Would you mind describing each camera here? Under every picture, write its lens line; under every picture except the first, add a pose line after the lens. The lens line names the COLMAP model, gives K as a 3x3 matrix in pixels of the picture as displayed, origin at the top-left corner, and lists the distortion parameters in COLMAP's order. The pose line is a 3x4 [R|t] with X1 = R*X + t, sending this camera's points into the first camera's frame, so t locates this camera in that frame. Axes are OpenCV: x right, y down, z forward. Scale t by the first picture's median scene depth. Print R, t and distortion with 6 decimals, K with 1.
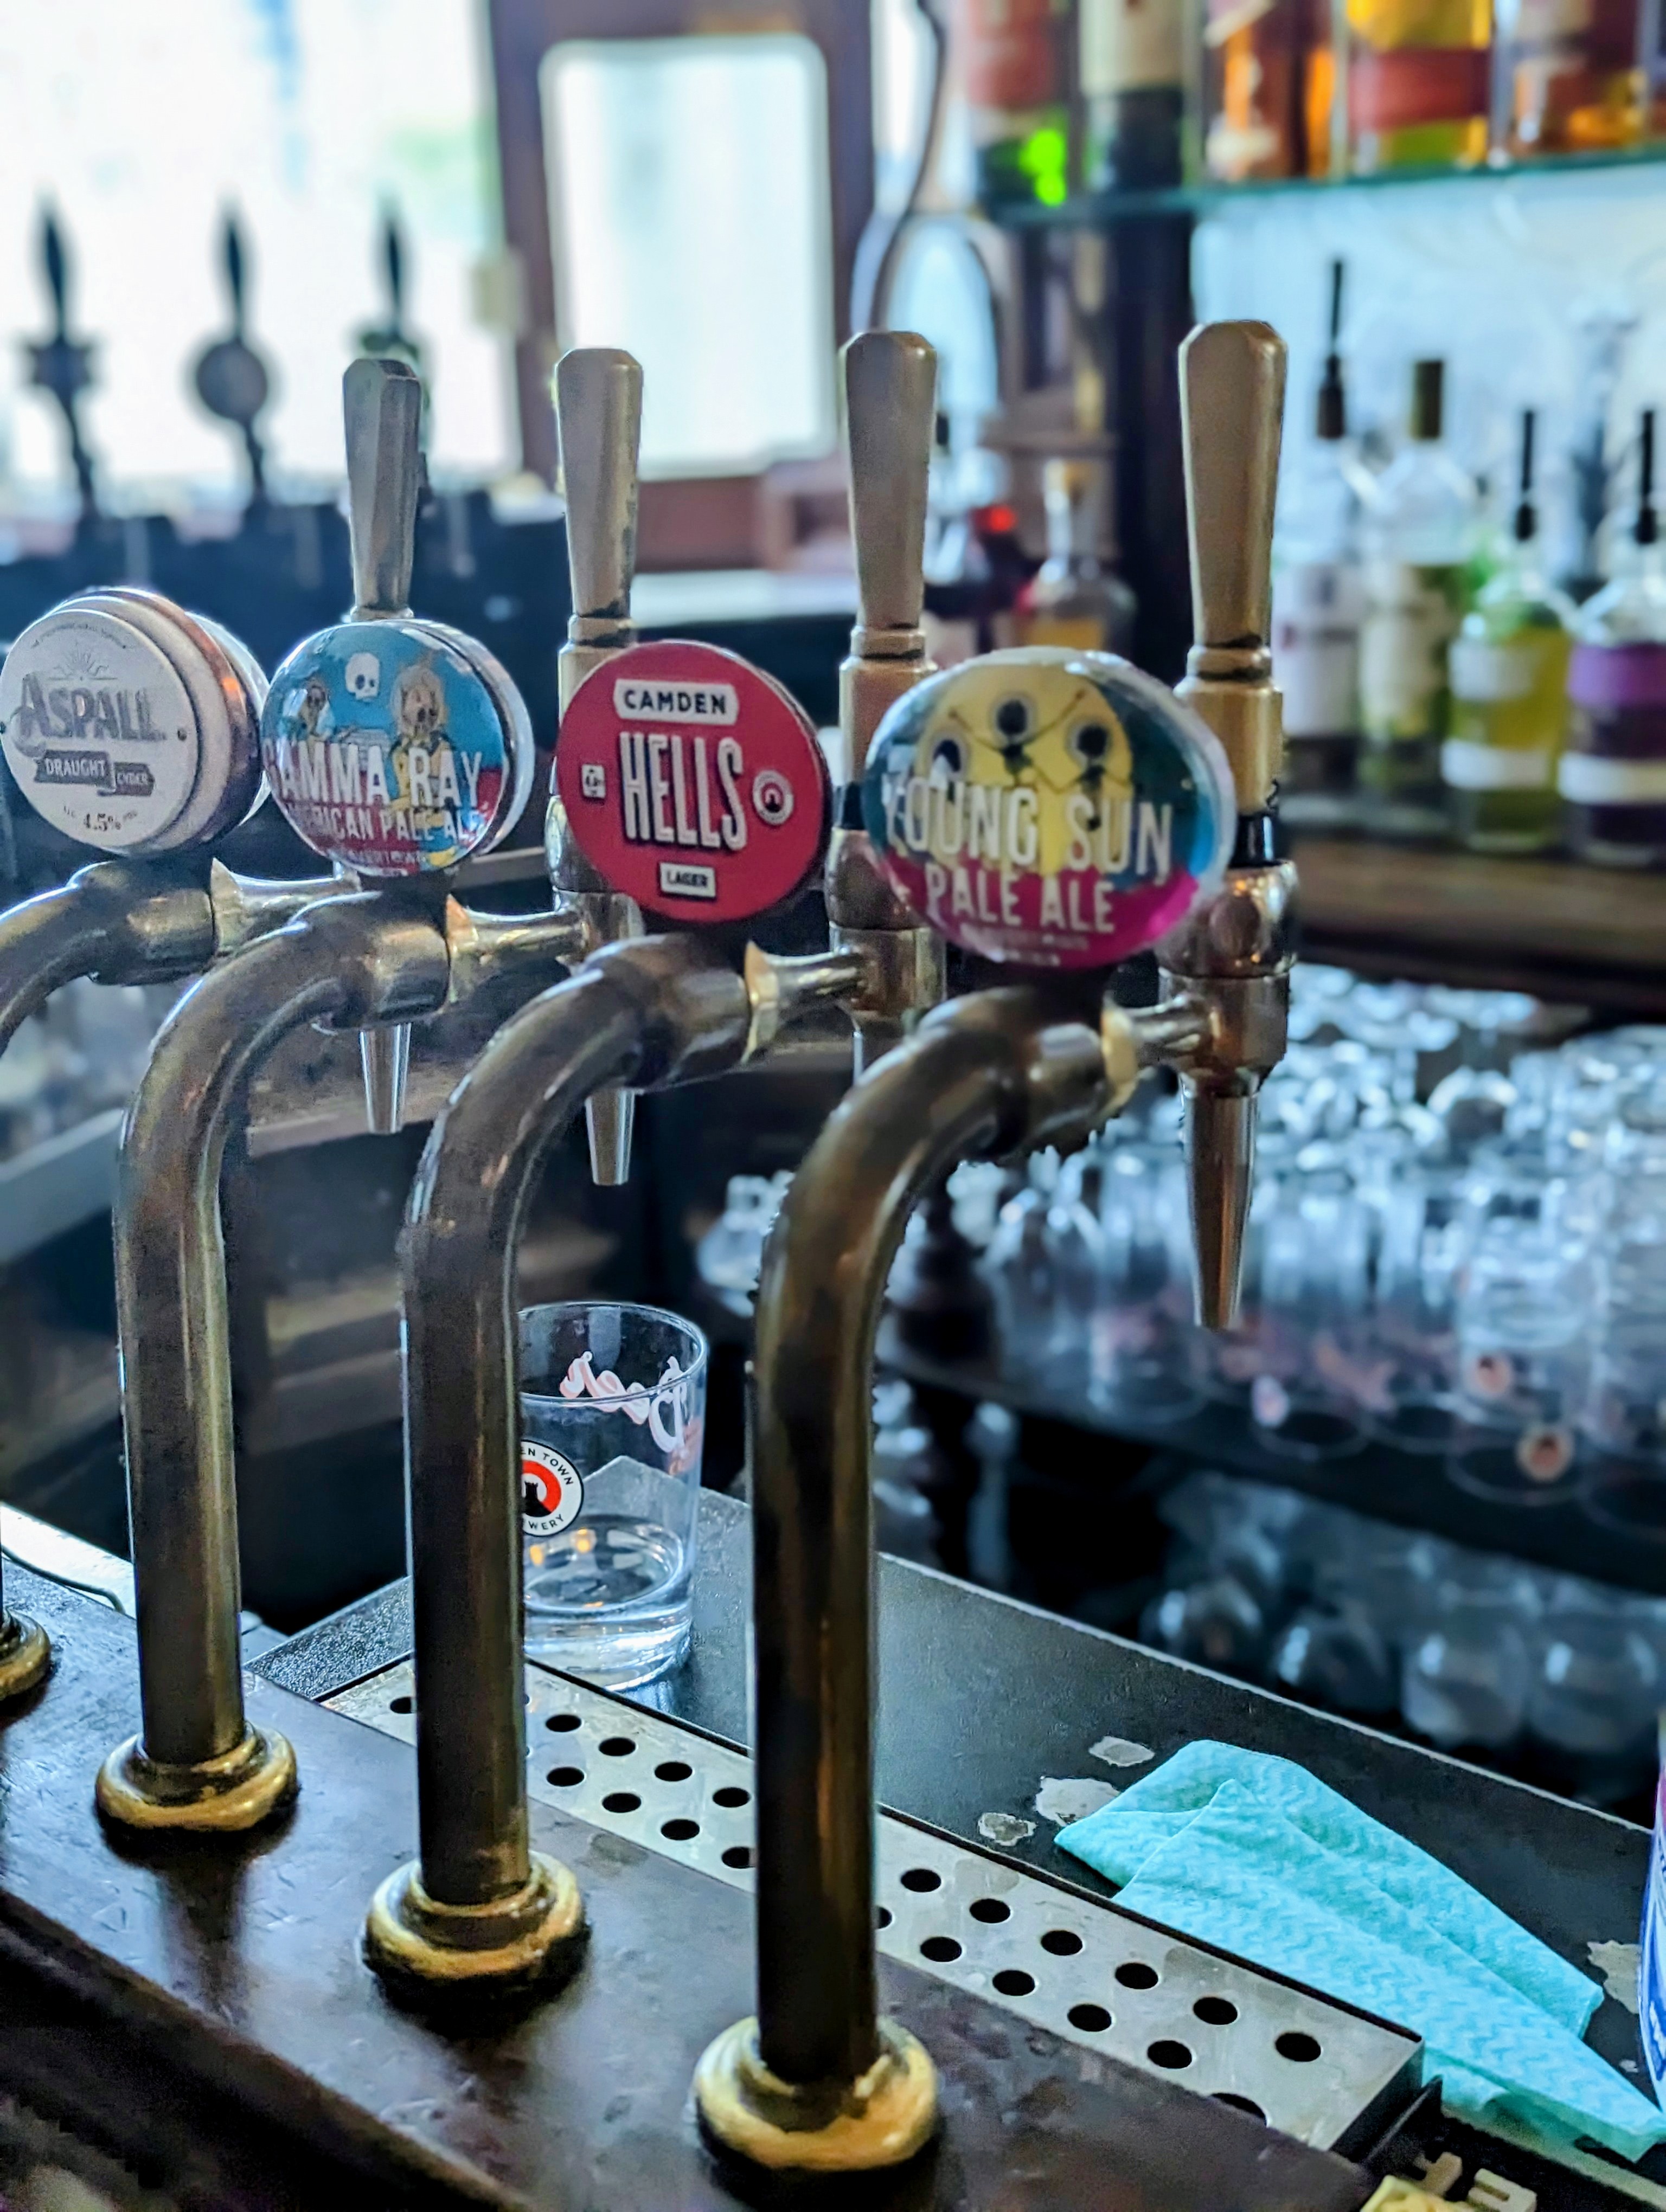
lens RADIAL K [[2444.1, 0, 833.0], [0, 2444.1, 1106.0], [0, 0, 1]] dist [0.007158, -0.016761]
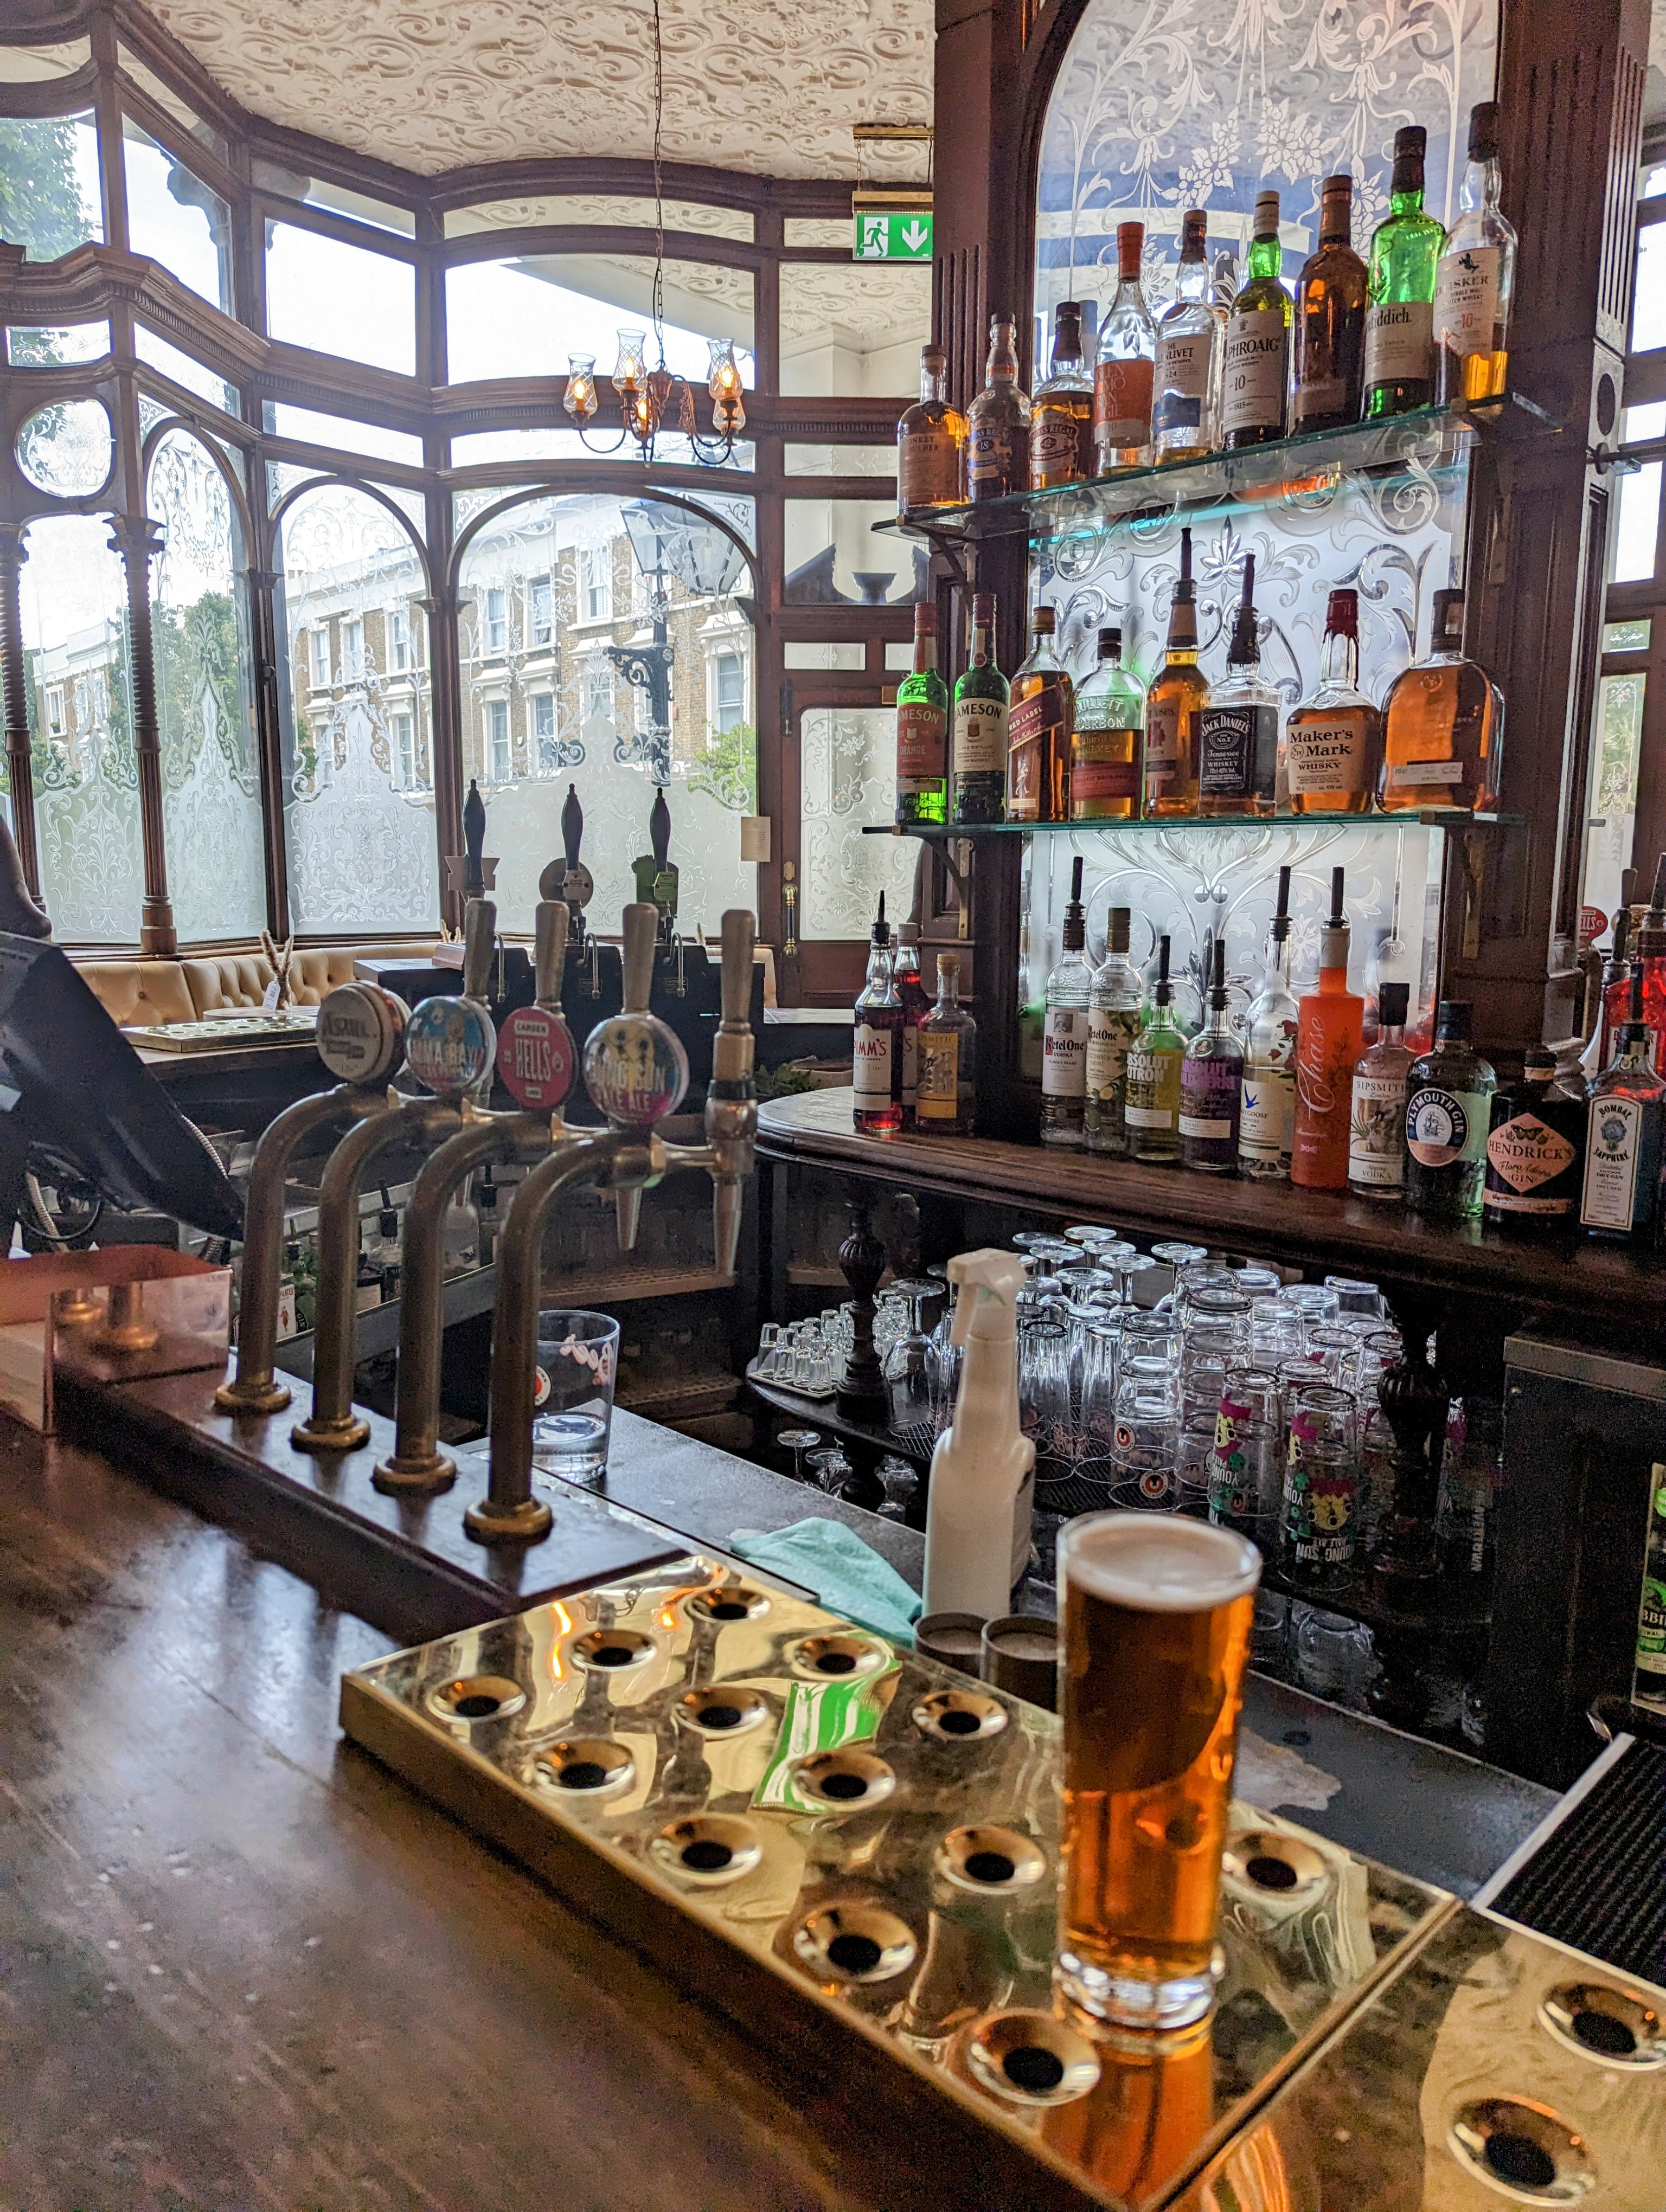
lens RADIAL K [[1530.6, 0, 833.0], [0, 1530.6, 1106.0], [0, 0, 1]] dist [-0.002157, -0.000426]
pose [[0.994658, 0.059430, -0.084403, 0.133537], [-0.071346, 0.986705, -0.146022, 0.047095], [0.074603, 0.151264, 0.985674, -0.211540]]
